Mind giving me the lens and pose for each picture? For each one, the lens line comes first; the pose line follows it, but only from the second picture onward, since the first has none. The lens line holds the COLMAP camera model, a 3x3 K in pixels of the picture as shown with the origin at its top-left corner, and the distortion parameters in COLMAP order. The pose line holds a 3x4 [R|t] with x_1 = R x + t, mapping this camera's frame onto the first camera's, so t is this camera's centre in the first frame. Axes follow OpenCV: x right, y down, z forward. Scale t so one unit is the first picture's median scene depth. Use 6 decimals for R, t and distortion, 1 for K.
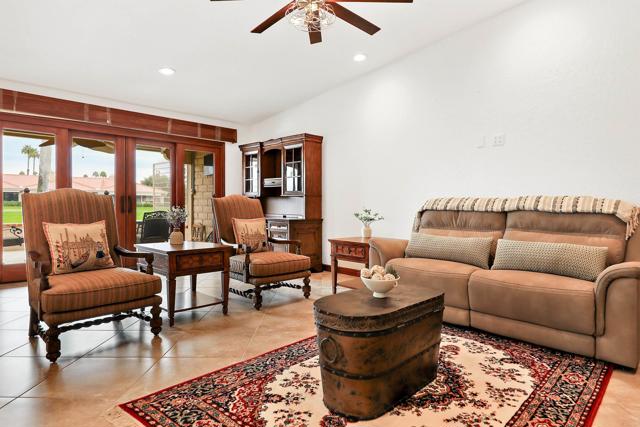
lens RADIAL K [[379.6, 0, 325.2], [0, 379.6, 218.3], [0, 0, 1]] dist [0.014571, 0.004414]
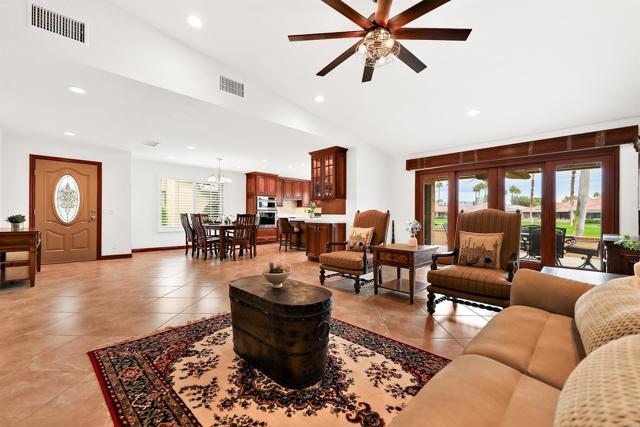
lens RADIAL K [[268.6, 0, 322.5], [0, 268.6, 213.4], [0, 0, 1]] dist [0.009001, -0.000104]
pose [[-0.010235, -0.019726, -0.999753, 0.938837], [-0.046799, 0.998719, -0.019227, -0.026648], [0.998852, 0.046591, -0.011145, 1.014309]]
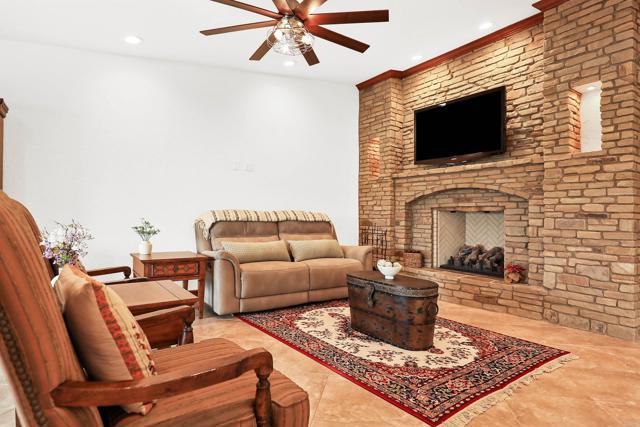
lens RADIAL K [[362.3, 0, 314.9], [0, 362.3, 226.7], [0, 0, 1]] dist [-0.000739, -0.000117]
pose [[0.198205, -0.035367, 0.979522, -1.197024], [0.026315, 0.999181, 0.030752, -0.052744], [-0.979807, 0.019681, 0.198973, 0.883320]]
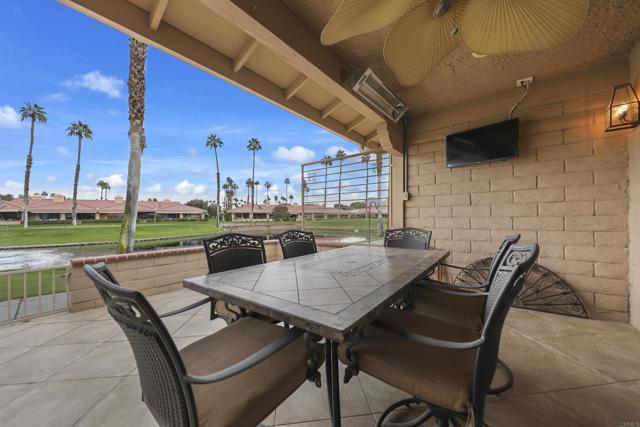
lens RADIAL K [[238.6, 0, 320.8], [0, 238.6, 214.3], [0, 0, 1]] dist [0.002826, -0.000182]
pose [[0.996036, -0.019798, 0.086717, -1.915851], [0.023966, 0.998594, -0.047280, -0.090019], [-0.085659, 0.049171, 0.995110, 2.234373]]
